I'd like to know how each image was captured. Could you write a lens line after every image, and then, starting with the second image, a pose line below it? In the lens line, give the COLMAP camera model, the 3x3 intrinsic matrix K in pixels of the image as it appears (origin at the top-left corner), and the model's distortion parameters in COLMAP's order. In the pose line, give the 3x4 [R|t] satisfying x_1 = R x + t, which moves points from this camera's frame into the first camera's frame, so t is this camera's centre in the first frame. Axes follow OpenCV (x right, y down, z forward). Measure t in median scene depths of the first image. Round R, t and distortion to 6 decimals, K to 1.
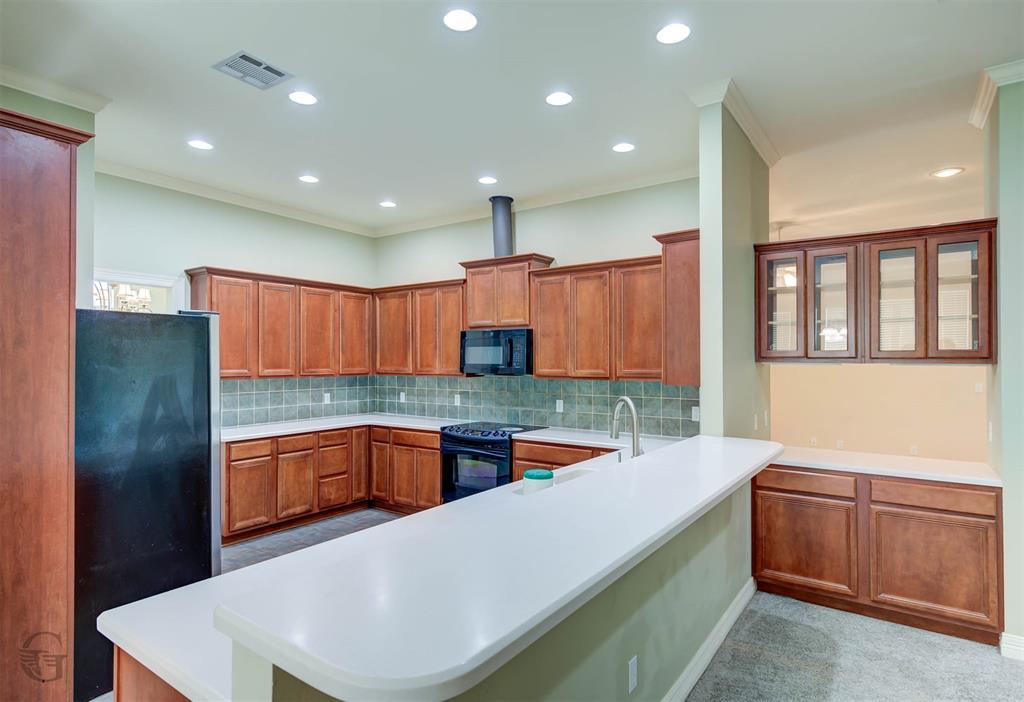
lens RADIAL K [[555.3, 0, 512.3], [0, 555.3, 354.8], [0, 0, 1]] dist [-0.001056, 0.000606]
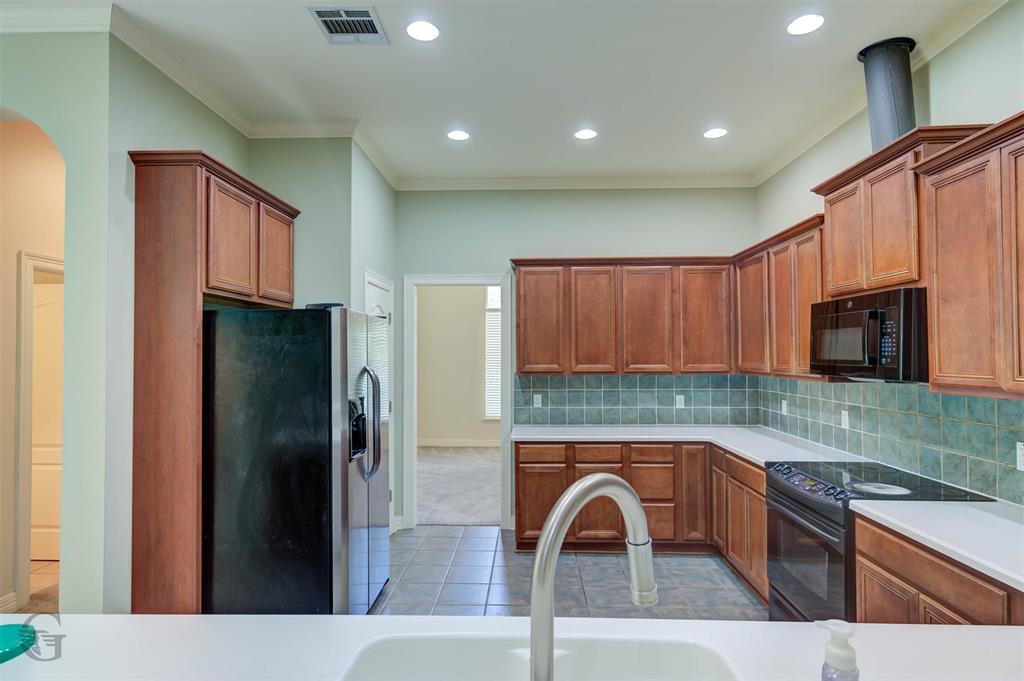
lens RADIAL K [[543.9, 0, 511.1], [0, 543.9, 344.3], [0, 0, 1]] dist [0.005583, 0.000143]
pose [[0.547124, -0.018545, -0.836846, 0.219614], [0.012220, 0.999825, -0.014168, 0.004675], [0.836962, -0.002474, 0.547255, 0.420227]]
